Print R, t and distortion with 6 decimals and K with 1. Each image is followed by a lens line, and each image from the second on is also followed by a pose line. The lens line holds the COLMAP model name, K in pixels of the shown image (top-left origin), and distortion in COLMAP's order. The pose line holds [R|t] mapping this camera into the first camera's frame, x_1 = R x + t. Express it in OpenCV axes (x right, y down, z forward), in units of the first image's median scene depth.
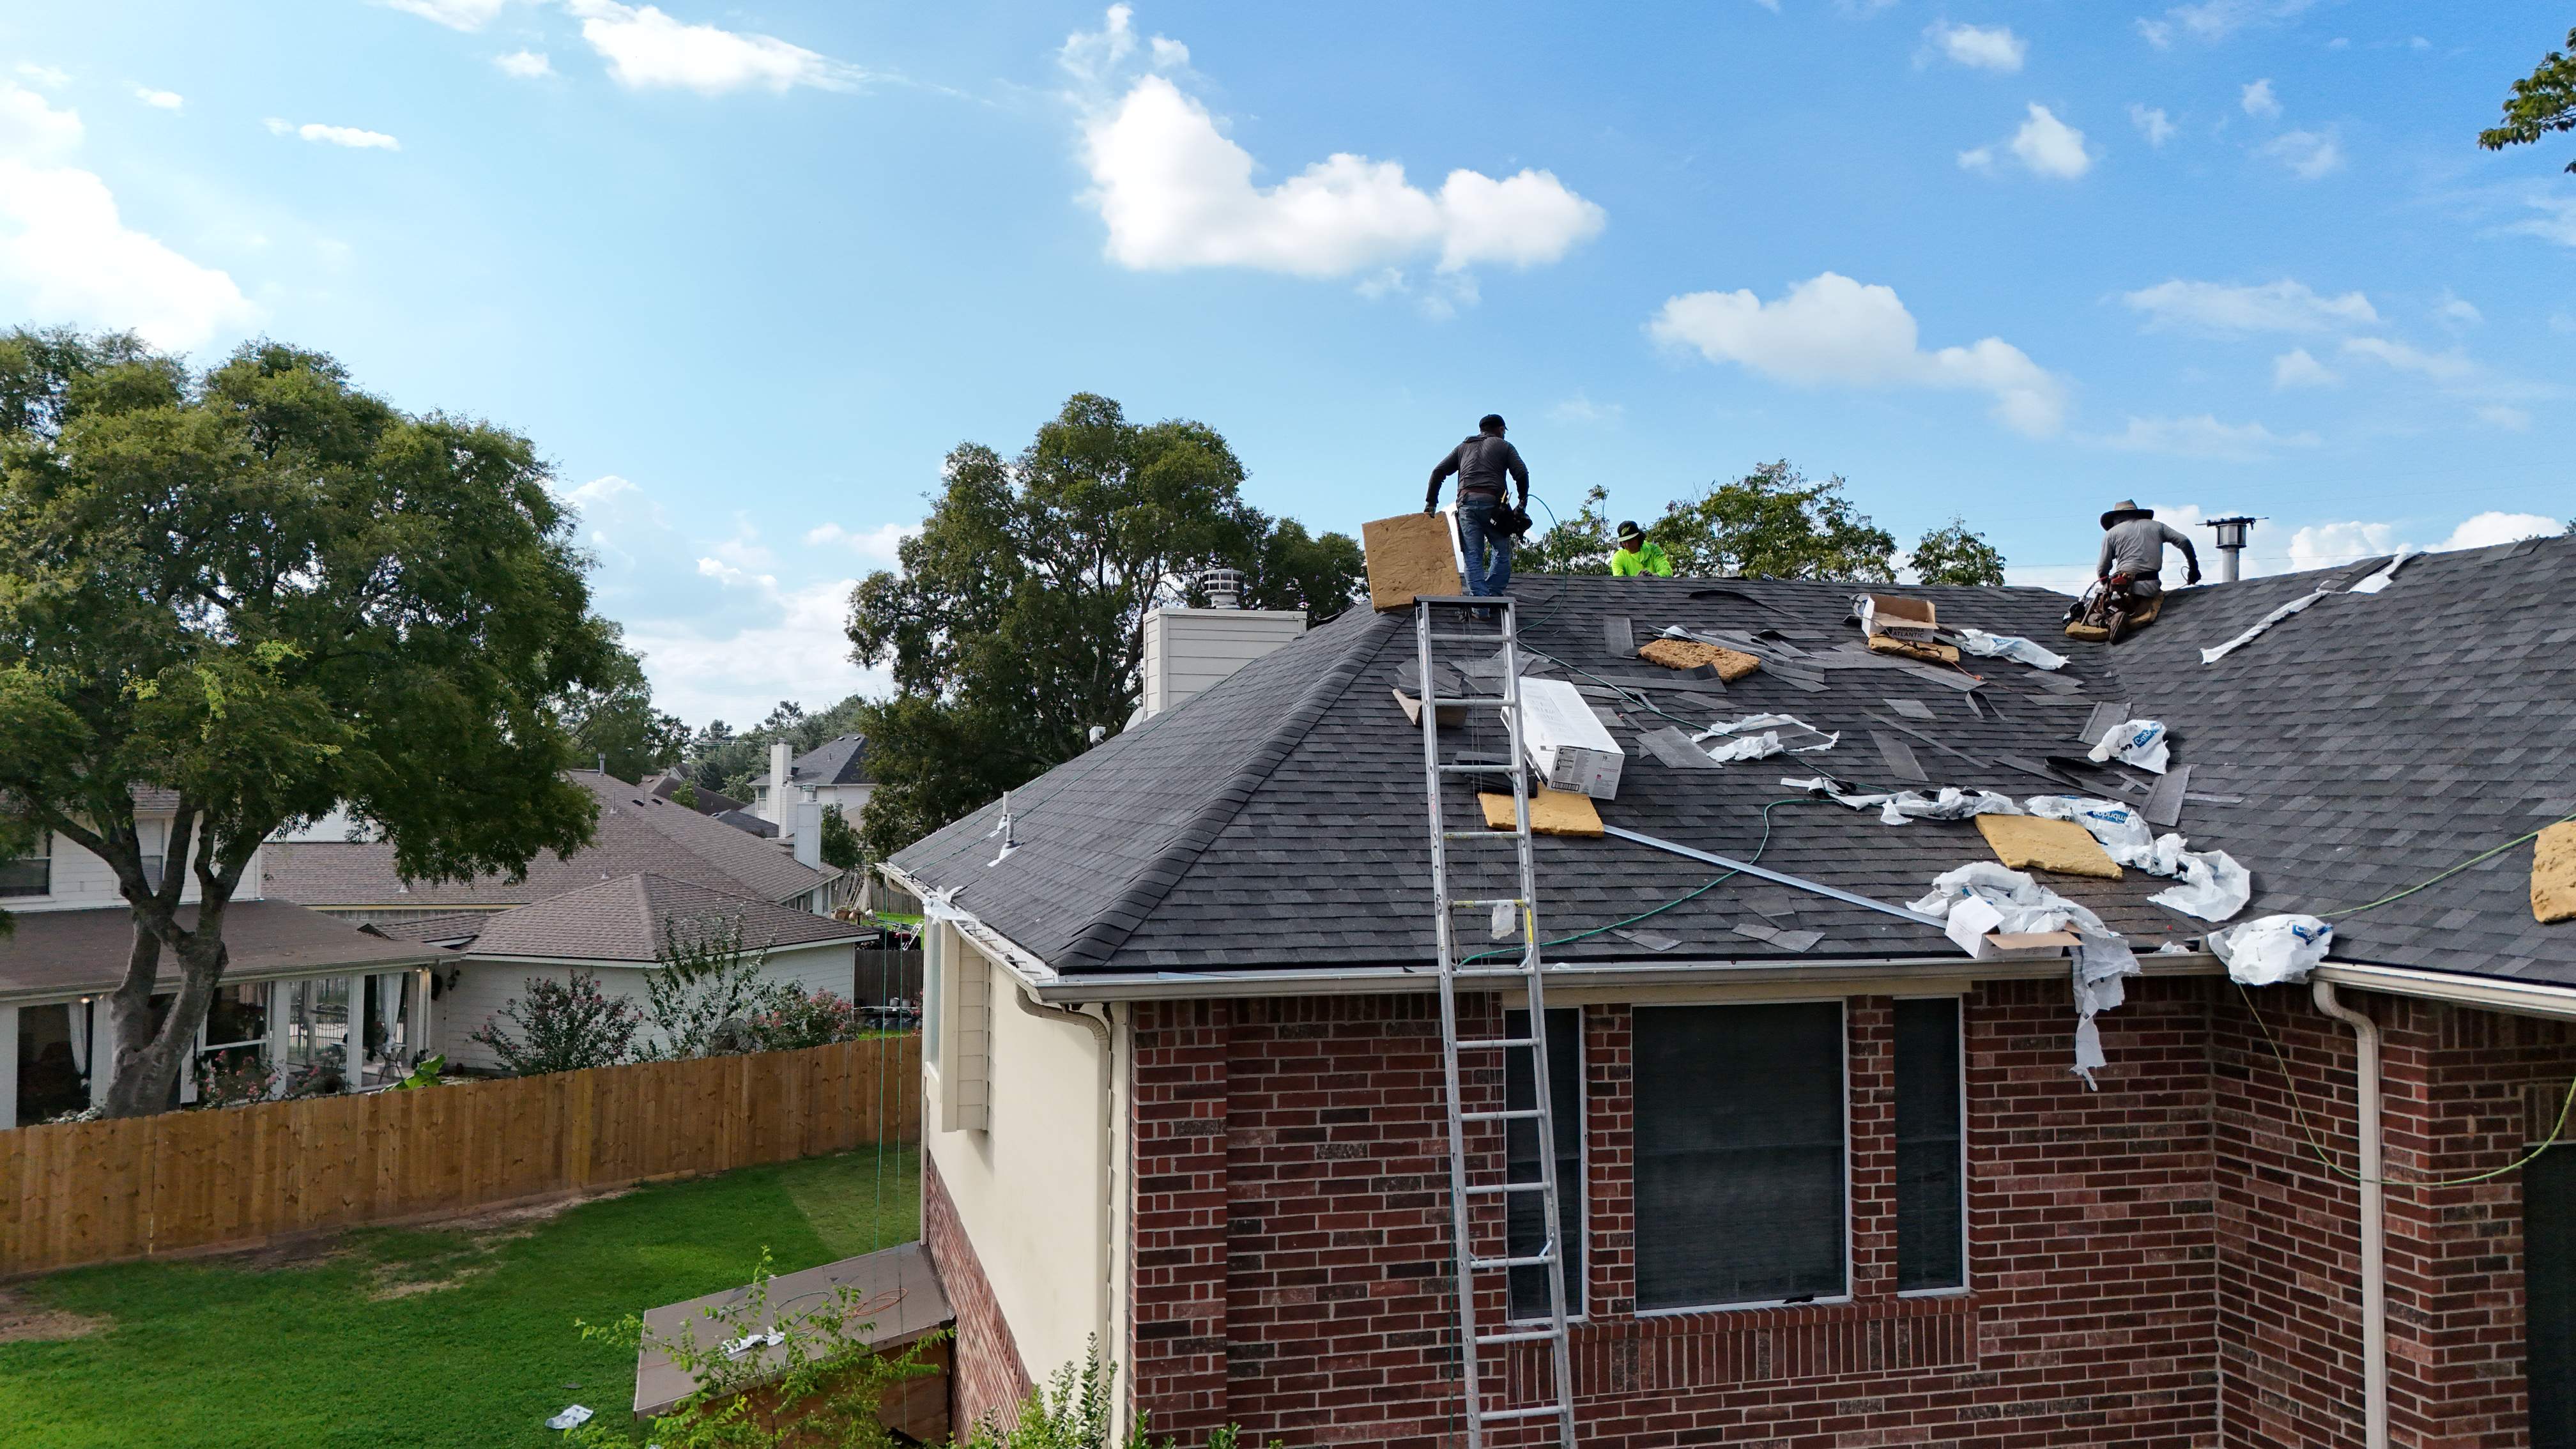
lens RADIAL K [[1884.6, 0, 1290.6], [0, 1884.6, 668.2], [0, 0, 1]] dist [0.041768, -0.011234]
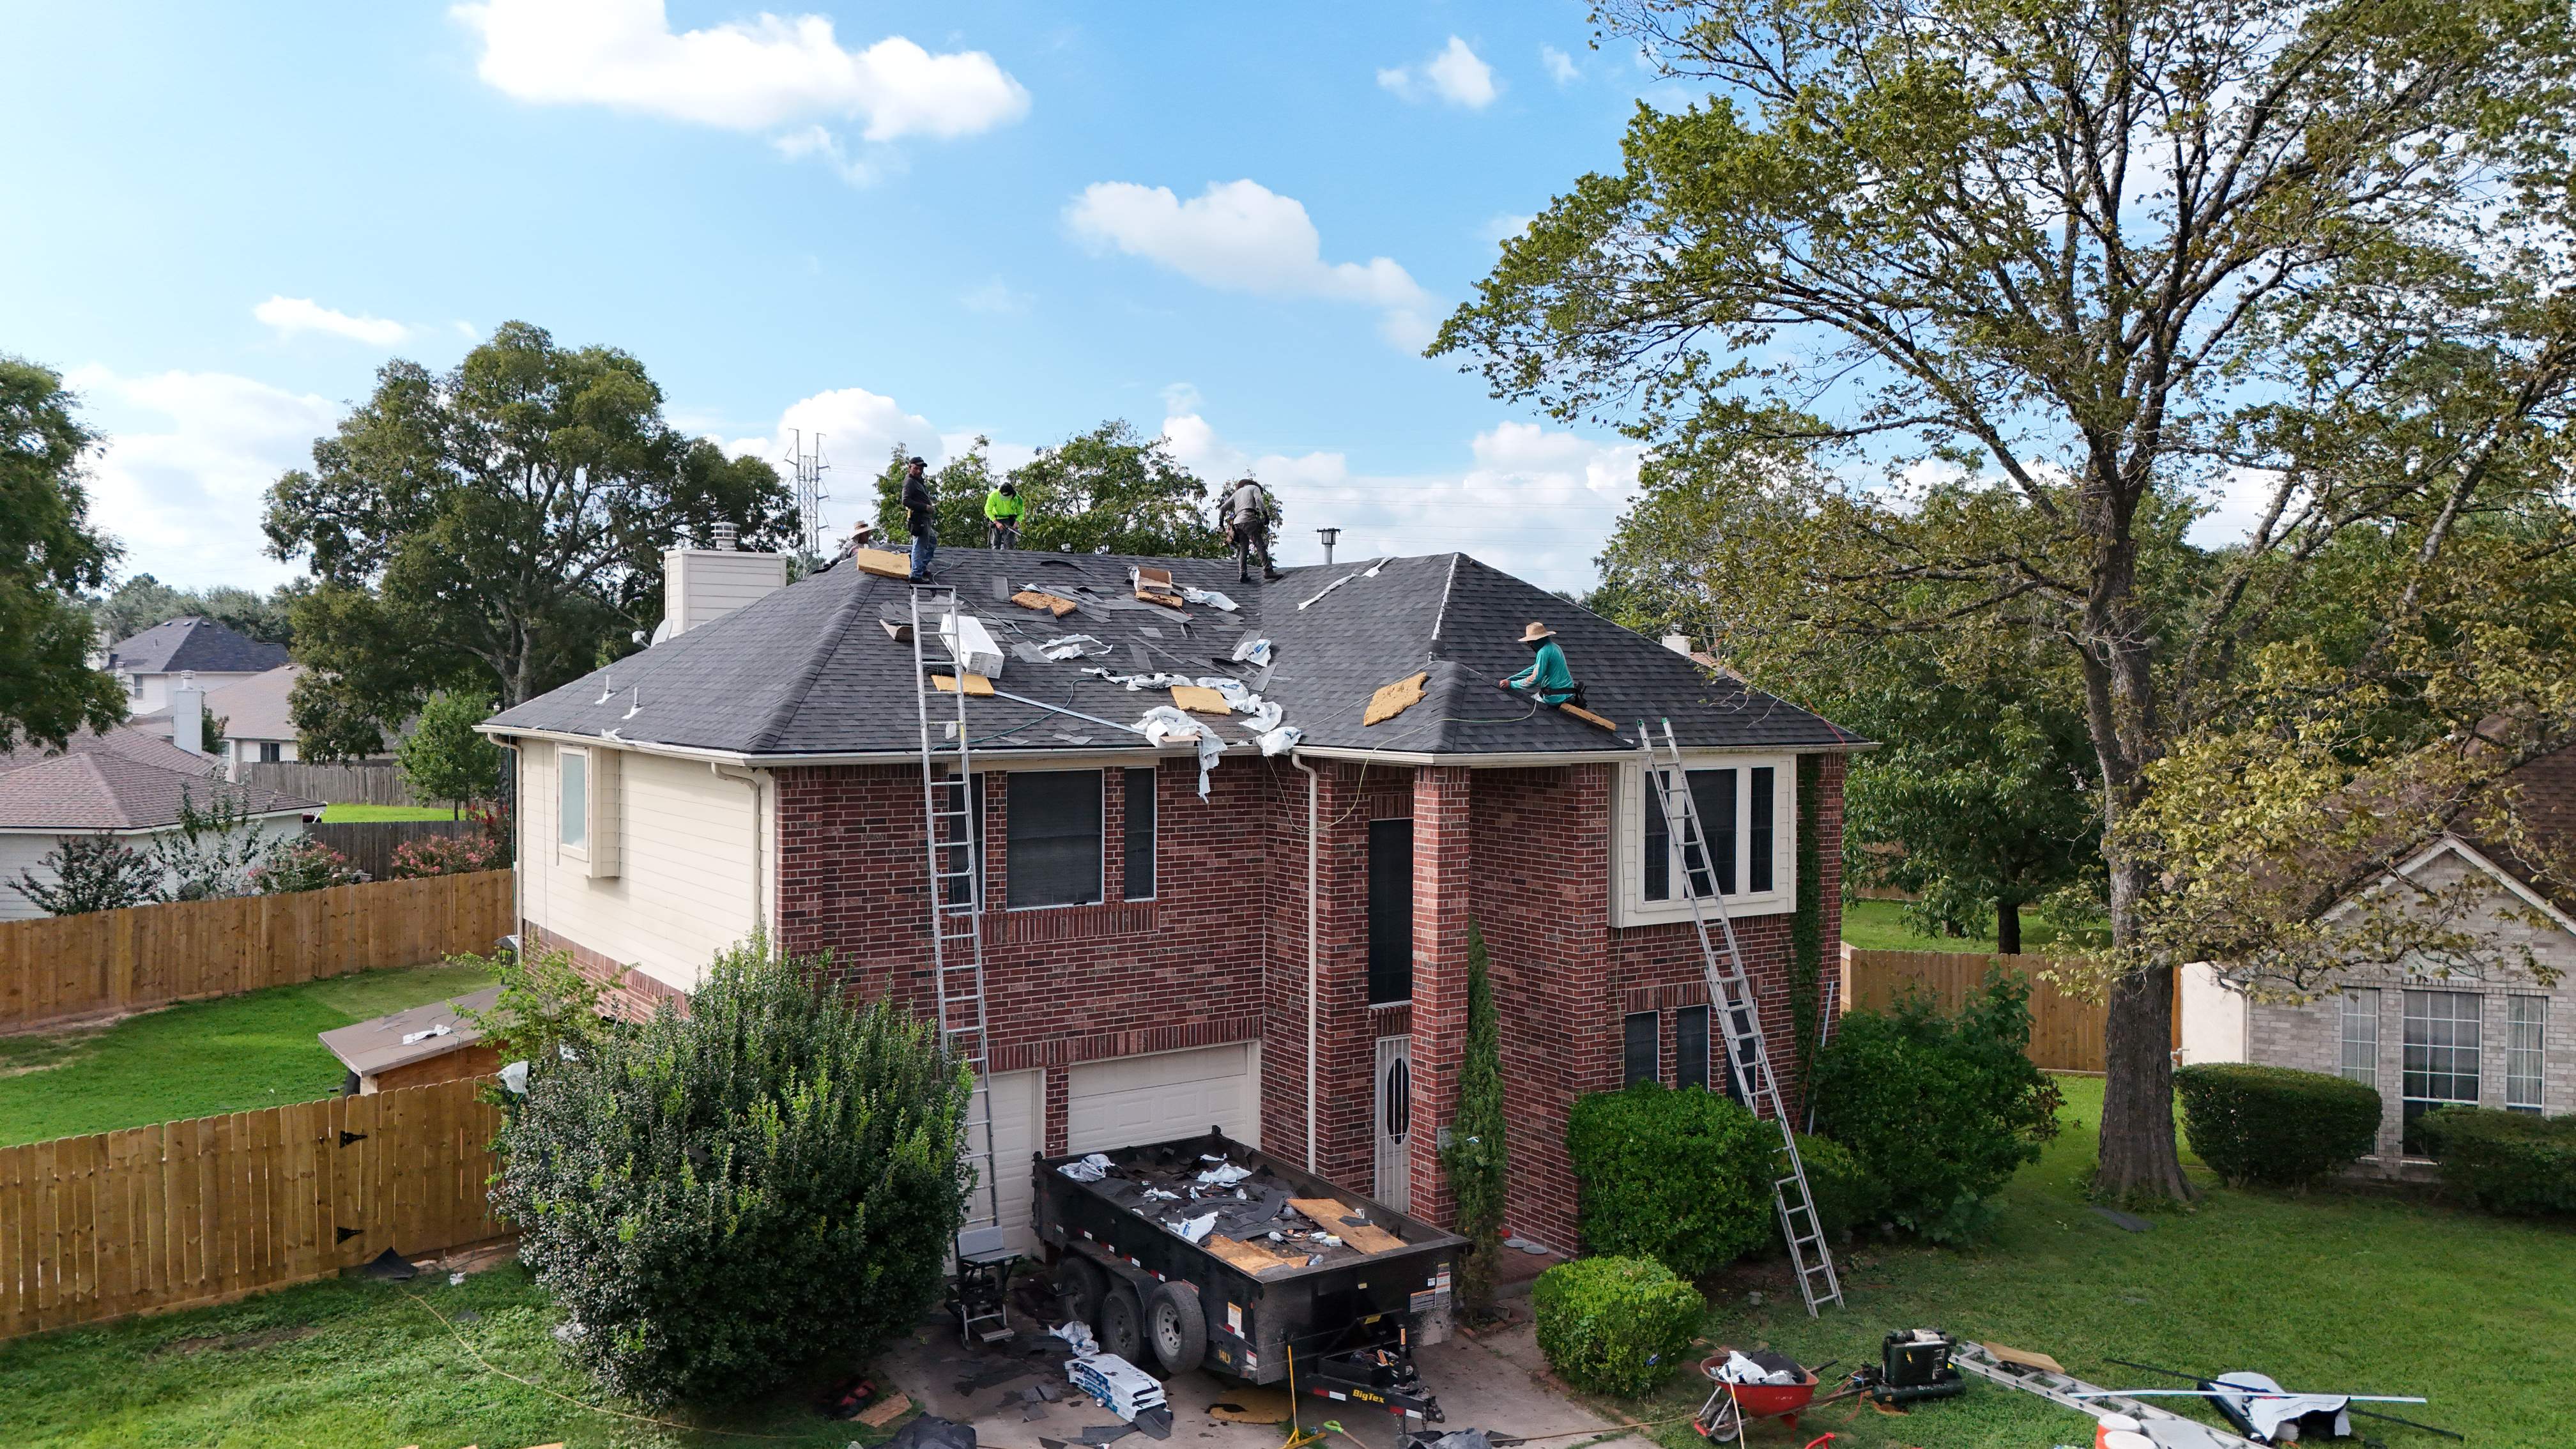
lens RADIAL K [[1884.6, 0, 1289.8], [0, 1884.6, 713.8], [0, 0, 1]] dist [0.041768, -0.011234]
pose [[0.946237, -0.004787, 0.323438, -0.170483], [-0.021725, 0.996692, 0.078310, -0.052455], [-0.322743, -0.081126, 0.943003, -0.917714]]
